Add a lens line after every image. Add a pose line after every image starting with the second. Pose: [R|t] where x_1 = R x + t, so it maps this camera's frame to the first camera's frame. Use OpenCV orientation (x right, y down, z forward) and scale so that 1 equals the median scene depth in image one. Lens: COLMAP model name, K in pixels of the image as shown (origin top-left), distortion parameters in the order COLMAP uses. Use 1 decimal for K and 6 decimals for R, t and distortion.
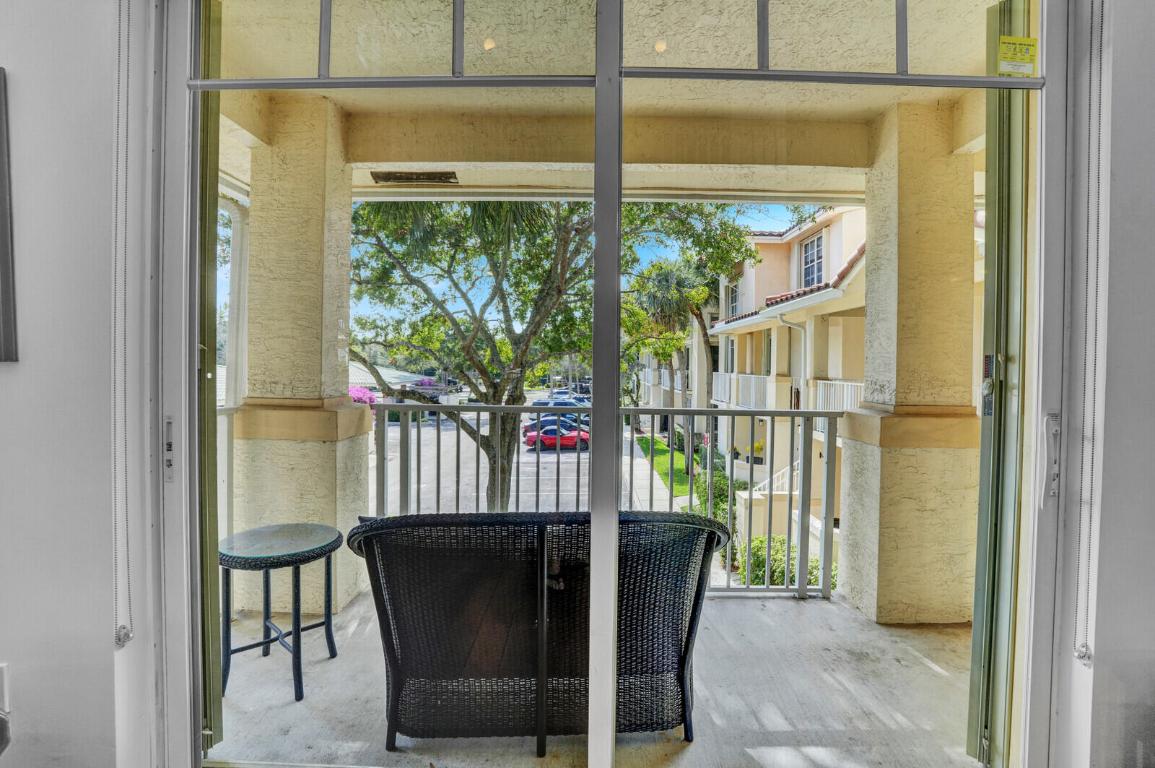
lens RADIAL K [[541.7, 0, 579.2], [0, 541.7, 374.9], [0, 0, 1]] dist [-0.069354, 0.026471]
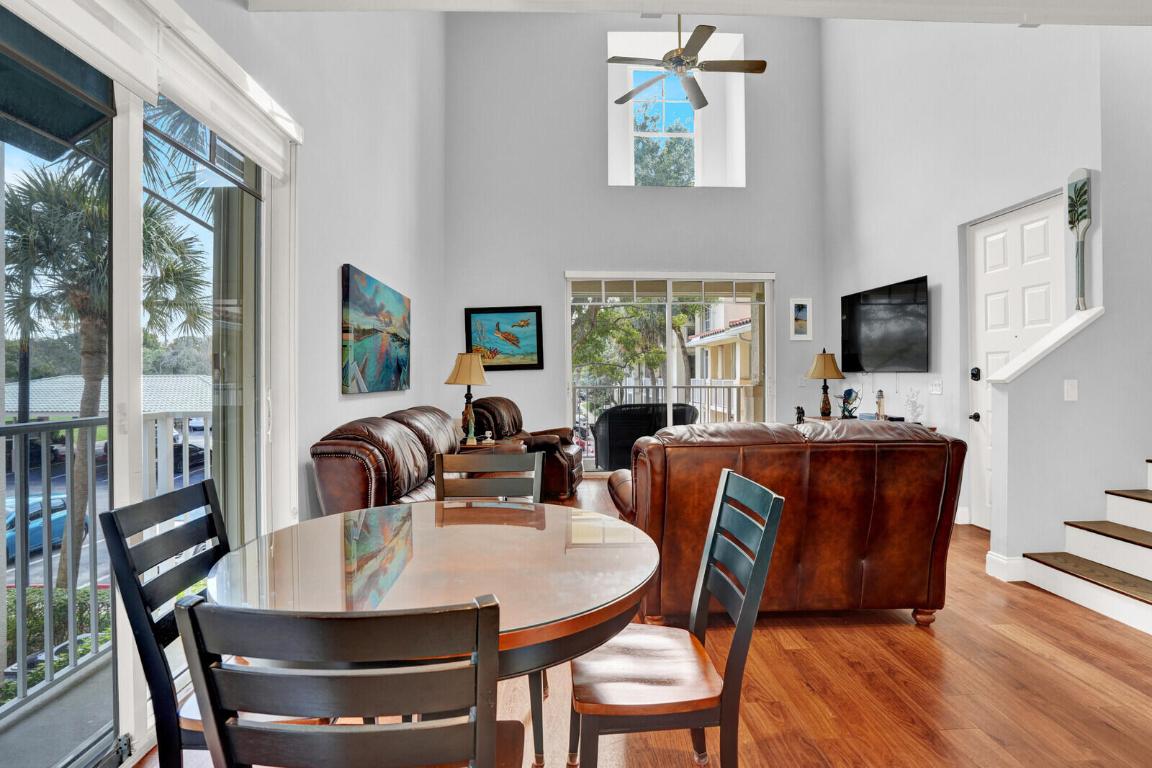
lens RADIAL K [[576.0, 0, 576.0], [0, 576.0, 384.0], [0, 0, 1]] dist [-0.000532, -0.000026]
pose [[0.998613, -0.019266, 0.048992, -0.110364], [0.019585, 0.999790, -0.006050, 0.015309], [-0.048865, 0.007001, 0.998781, -0.419074]]
